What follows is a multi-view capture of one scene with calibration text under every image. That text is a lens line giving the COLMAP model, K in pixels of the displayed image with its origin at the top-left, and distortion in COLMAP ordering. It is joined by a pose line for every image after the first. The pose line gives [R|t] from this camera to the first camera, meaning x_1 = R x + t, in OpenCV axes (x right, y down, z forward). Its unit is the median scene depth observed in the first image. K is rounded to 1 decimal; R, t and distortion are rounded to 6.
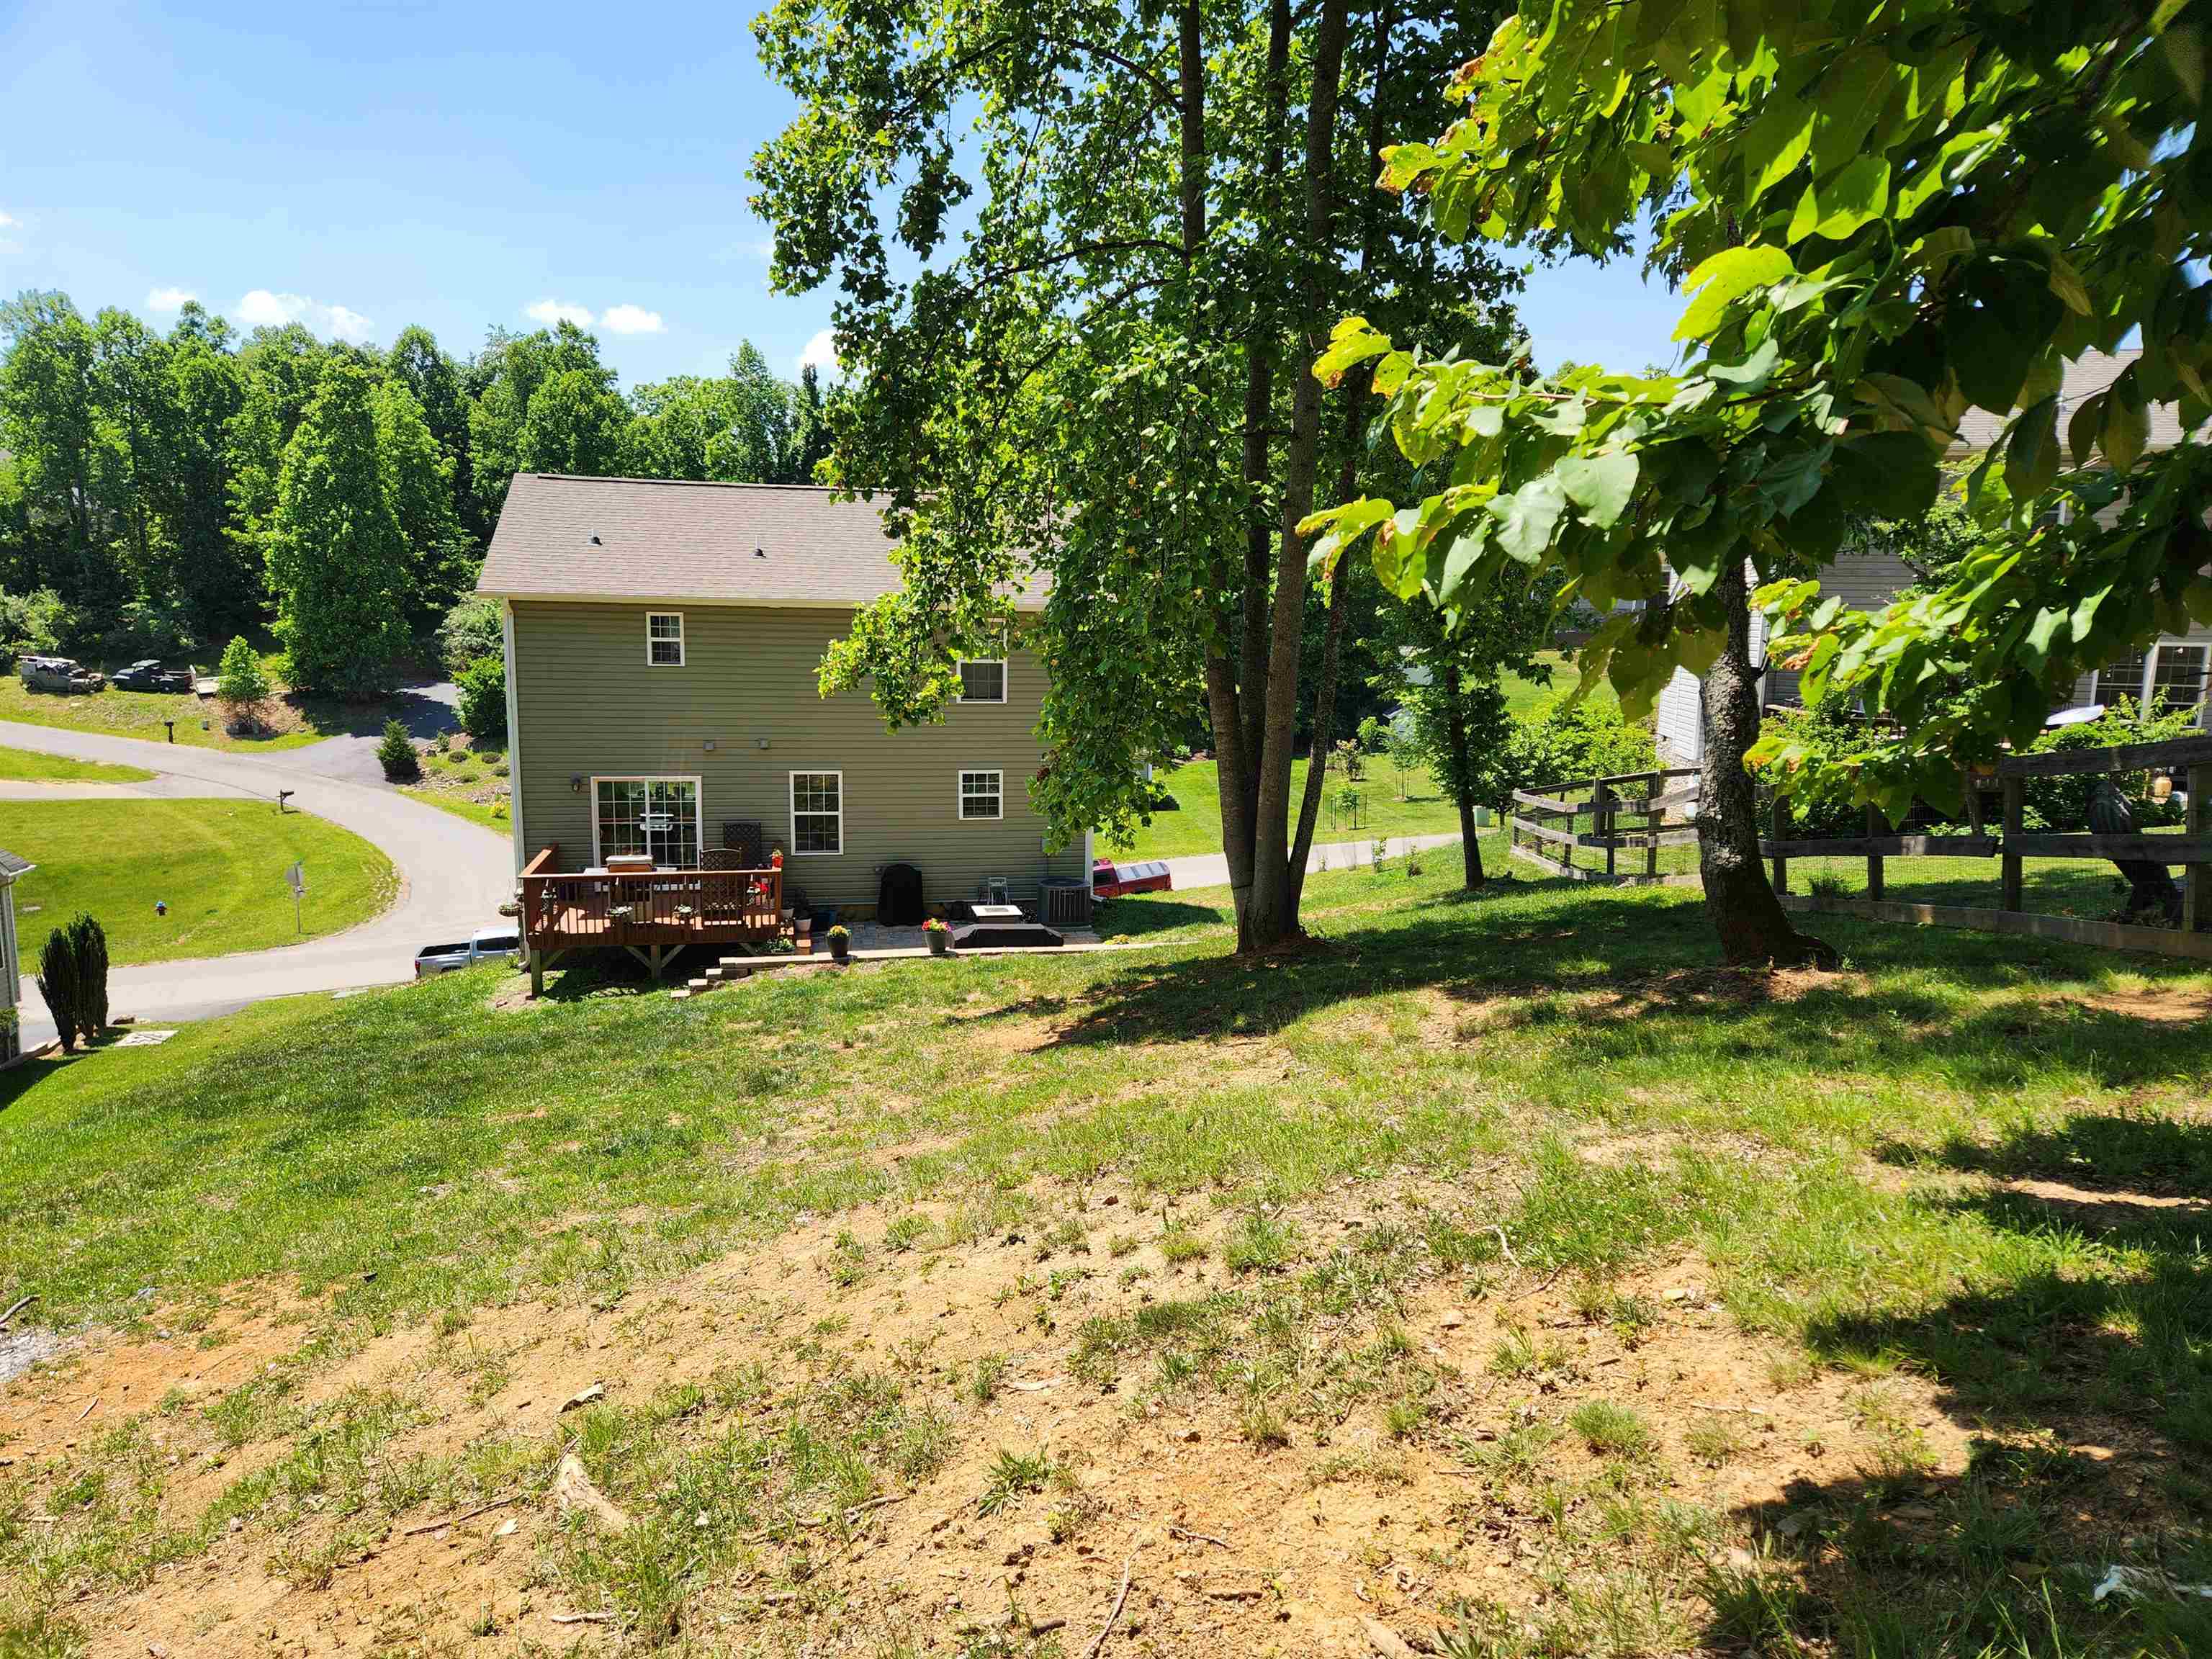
lens RADIAL K [[1487.9, 0, 1113.4], [0, 1487.9, 852.2], [0, 0, 1]] dist [0.054176, -0.042257]
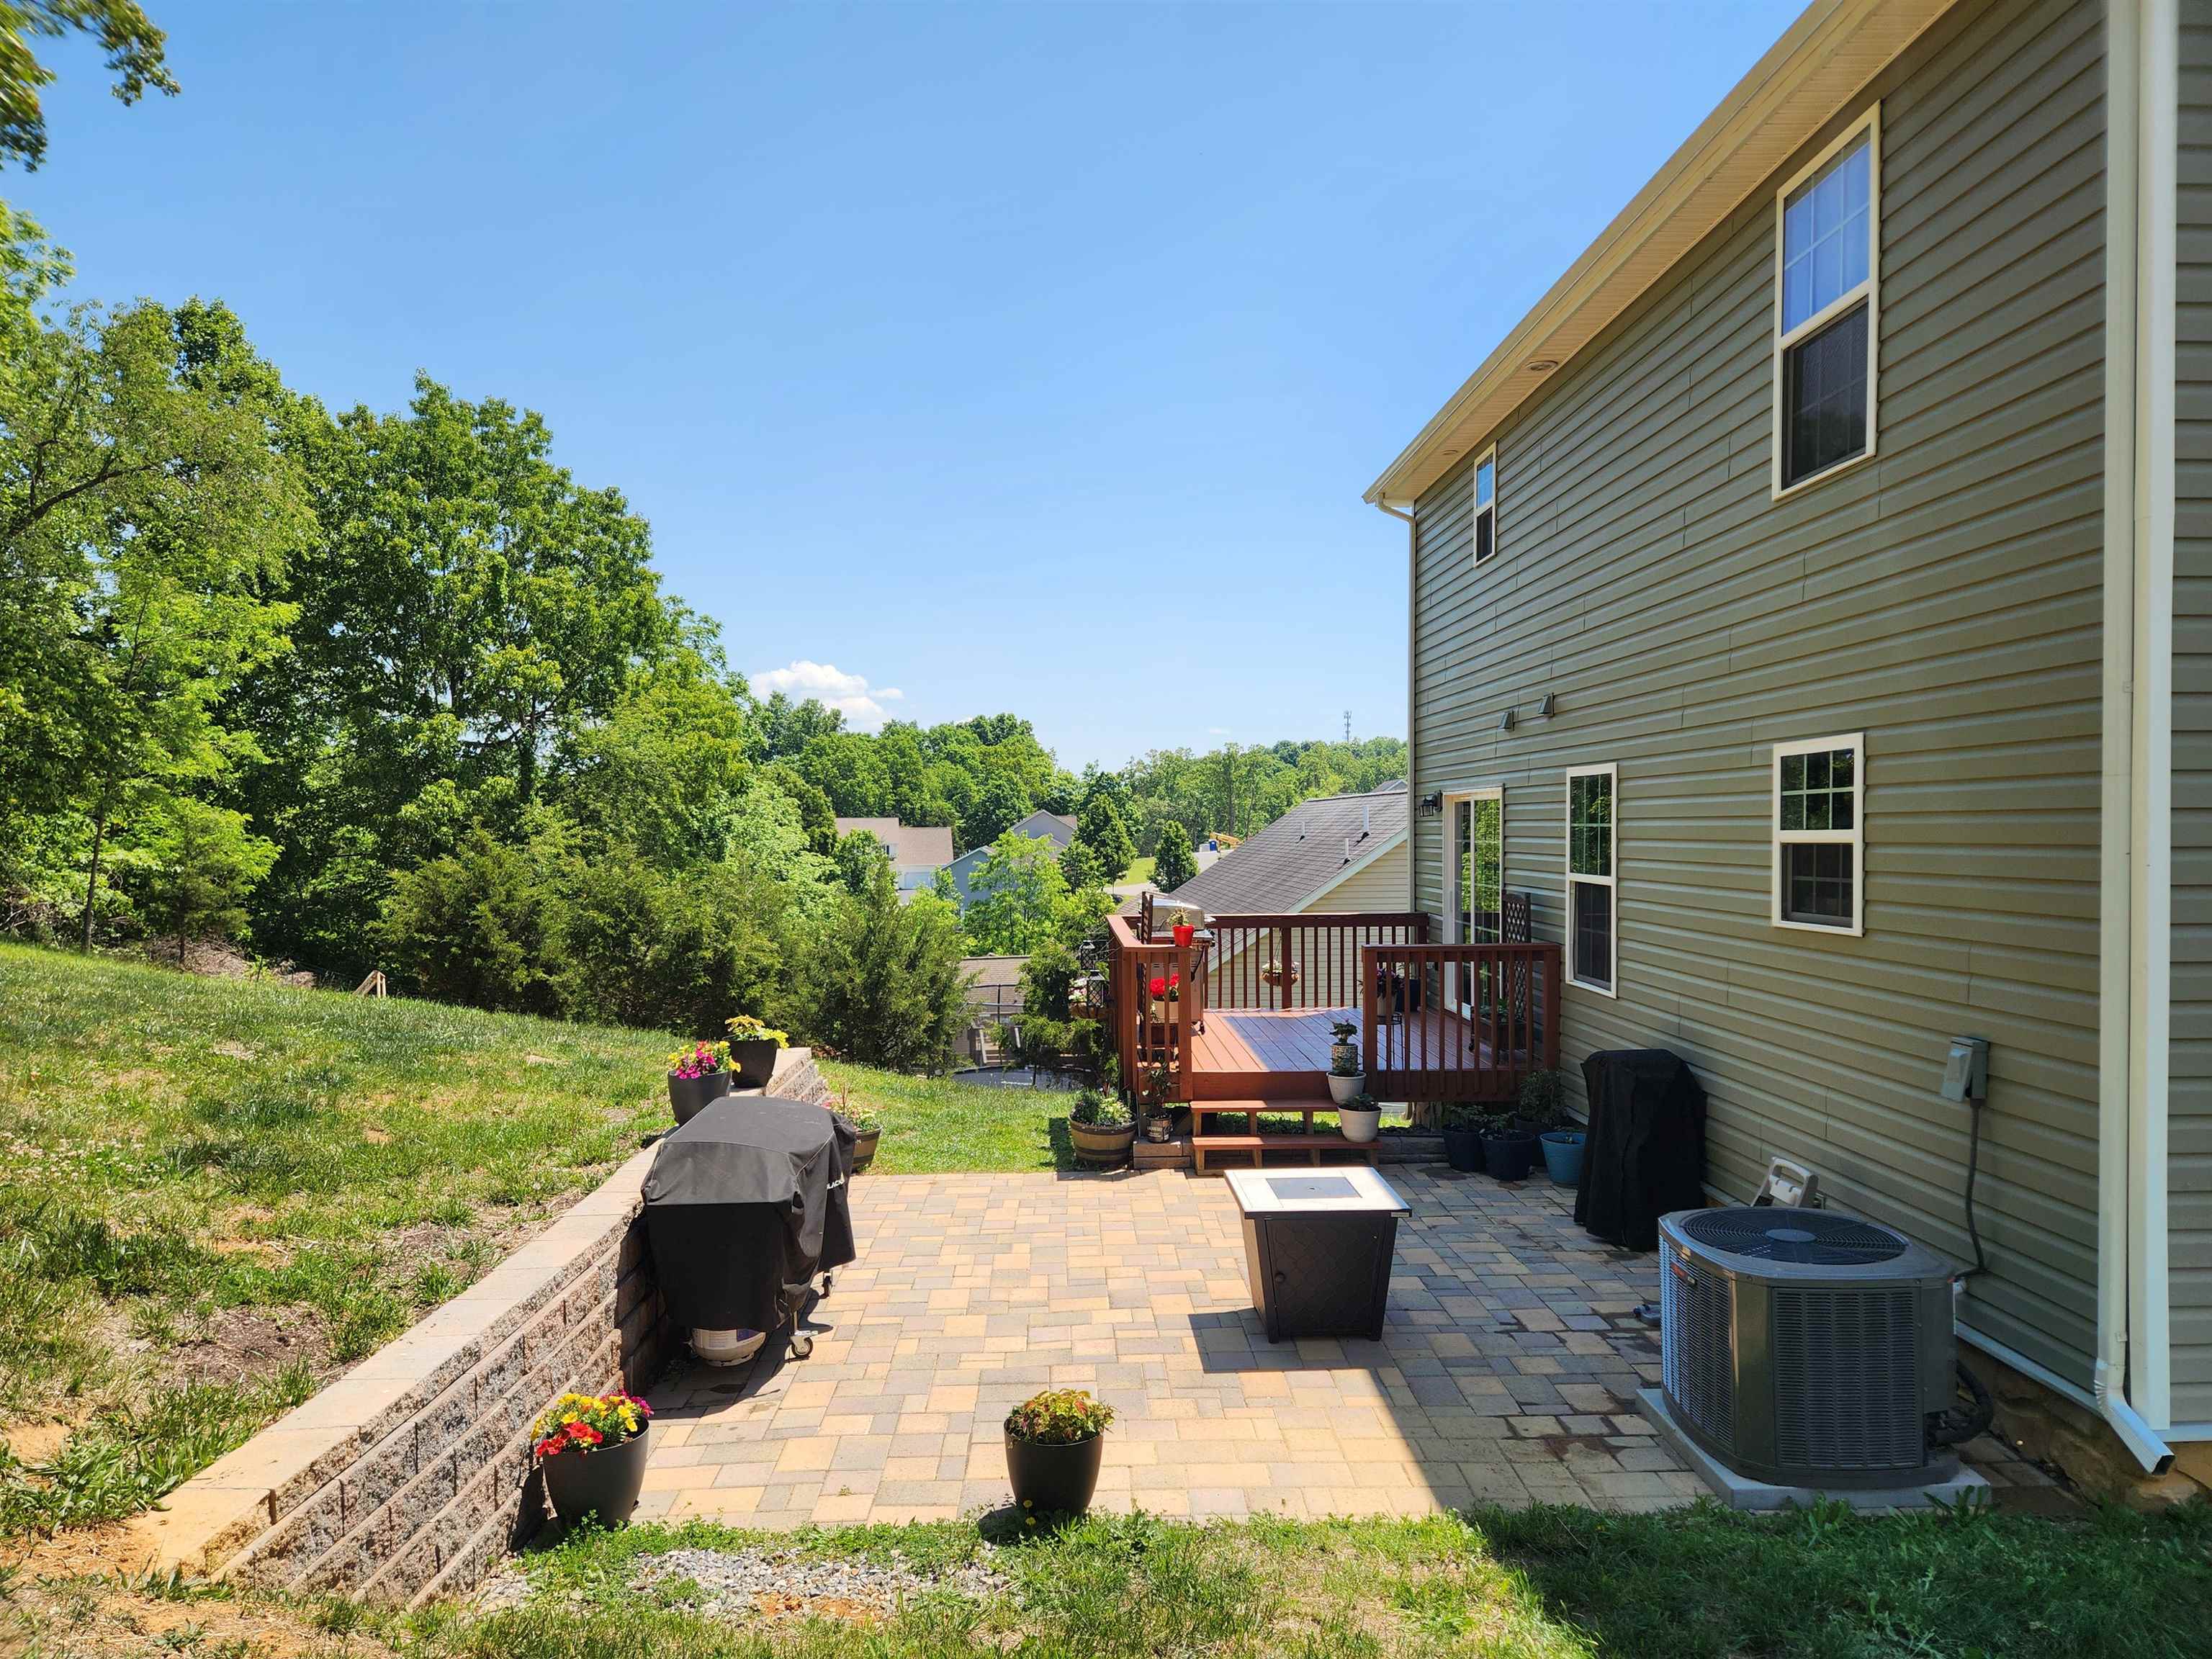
lens RADIAL K [[1487.9, 0, 1098.3], [0, 1487.9, 844.9], [0, 0, 1]] dist [0.054176, -0.042257]
pose [[-0.188247, -0.004066, -0.982113, 0.203609], [-0.156832, 0.987284, 0.025973, -0.025788], [0.969519, 0.158916, -0.186491, 0.988785]]
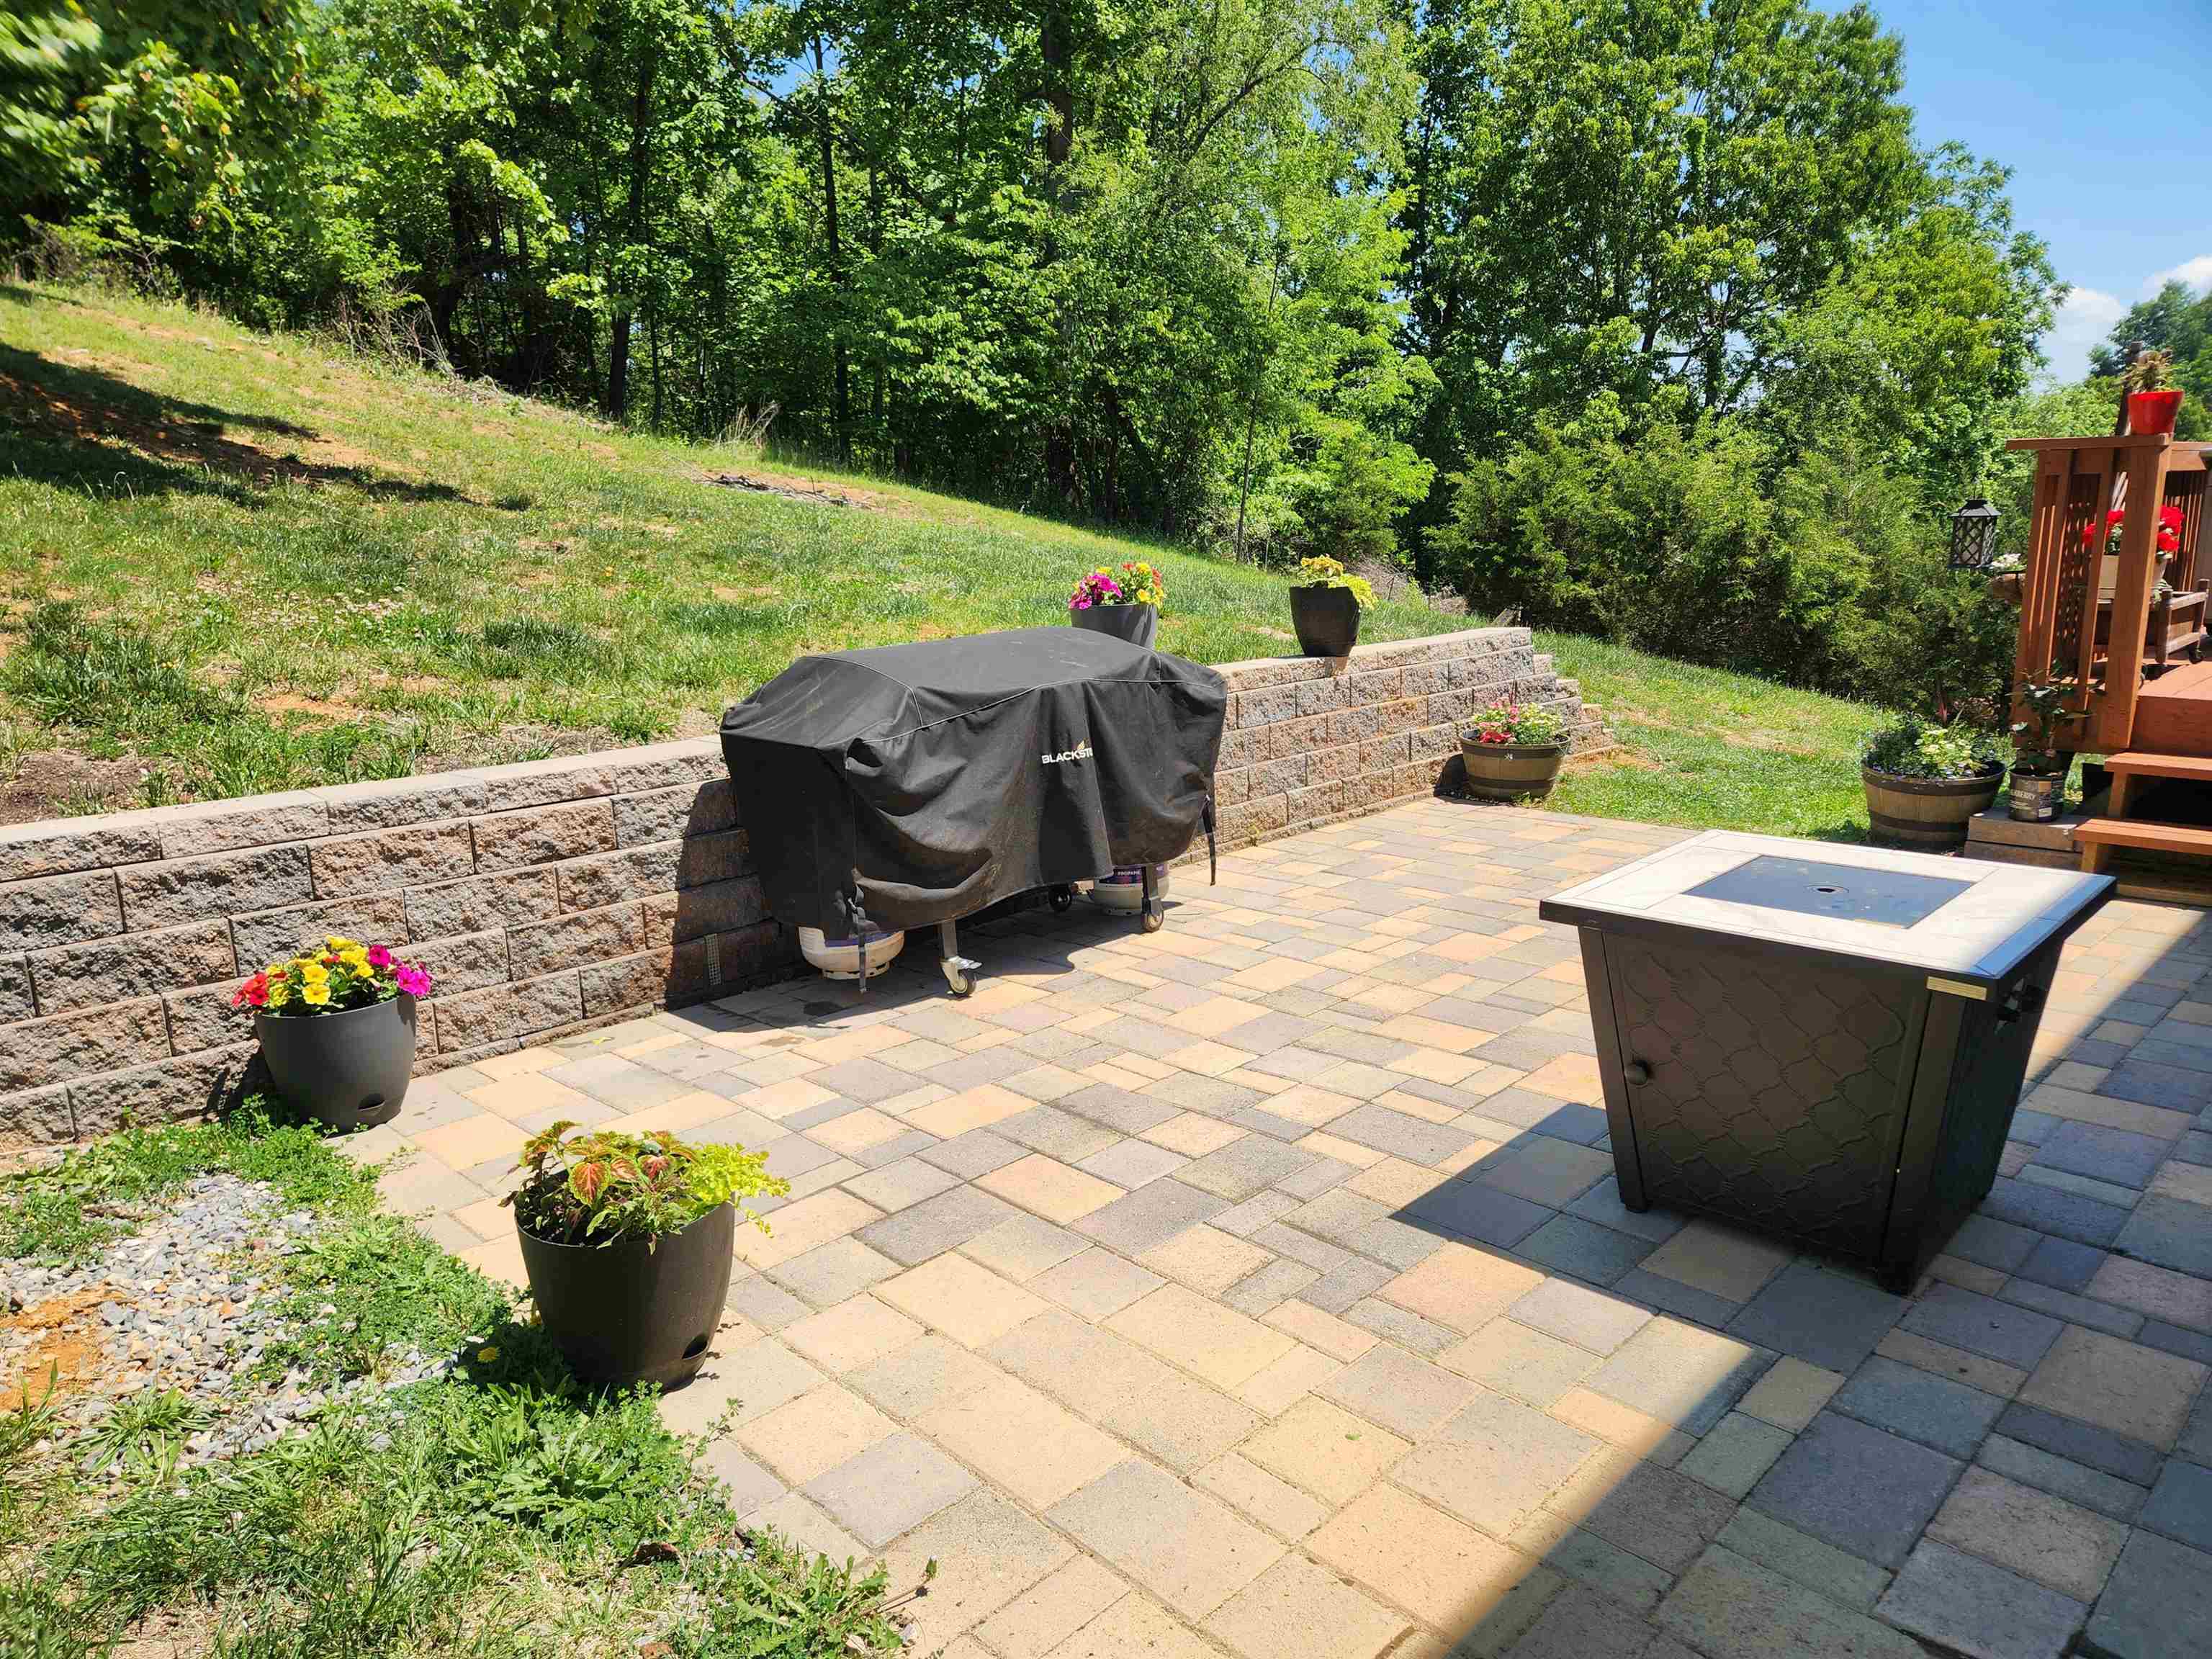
lens RADIAL K [[1487.9, 0, 1099.1], [0, 1487.9, 846.8], [0, 0, 1]] dist [0.054176, -0.042257]
pose [[-0.848045, 0.122645, -0.515536, 0.025443], [-0.074010, 0.935903, 0.344394, 0.000974], [0.524730, 0.330217, -0.784611, 1.043763]]
